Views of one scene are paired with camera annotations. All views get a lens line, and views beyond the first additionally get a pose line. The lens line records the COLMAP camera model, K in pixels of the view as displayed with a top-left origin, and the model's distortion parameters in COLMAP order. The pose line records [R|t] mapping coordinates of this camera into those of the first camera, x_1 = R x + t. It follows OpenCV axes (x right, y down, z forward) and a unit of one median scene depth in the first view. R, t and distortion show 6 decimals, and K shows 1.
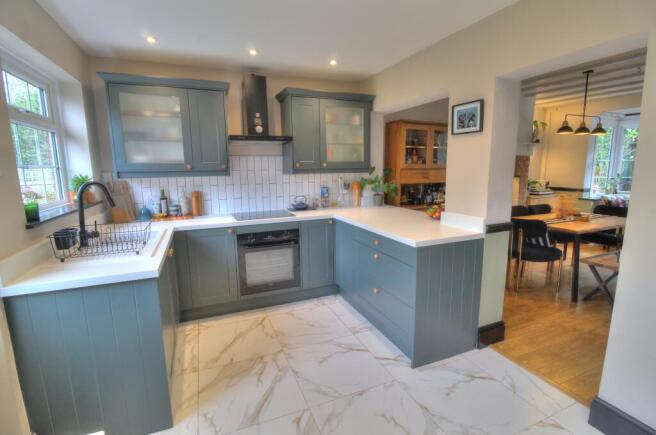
lens RADIAL K [[308.3, 0, 329.3], [0, 308.3, 212.1], [0, 0, 1]] dist [-0.014104, -0.001337]
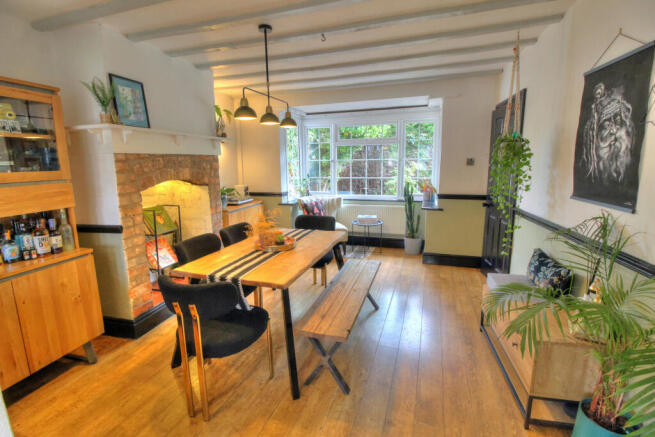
lens RADIAL K [[307.9, 0, 328.8], [0, 307.9, 213.2], [0, 0, 1]] dist [-0.014104, -0.001337]
pose [[0.661249, -0.126967, 0.739344, 0.276064], [0.121714, 0.990672, 0.061269, -0.061163], [-0.740227, 0.049474, 0.670534, 0.326148]]
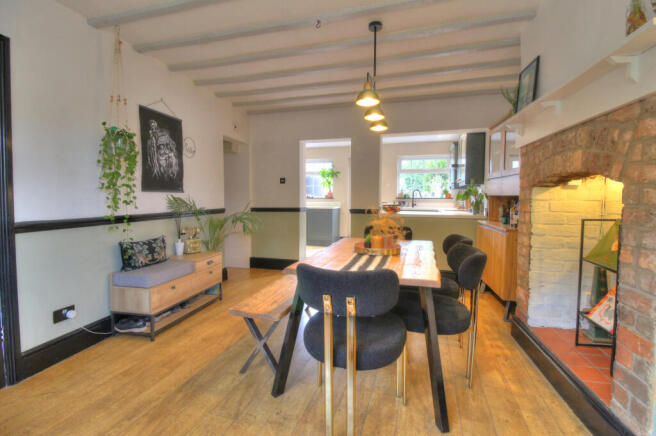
lens RADIAL K [[308.3, 0, 329.3], [0, 308.3, 212.6], [0, 0, 1]] dist [-0.014104, -0.001337]
pose [[-0.637042, 0.046745, -0.769410, 1.003955], [-0.111943, 0.981967, 0.152343, -0.102637], [0.762657, 0.183180, -0.620322, 0.975052]]
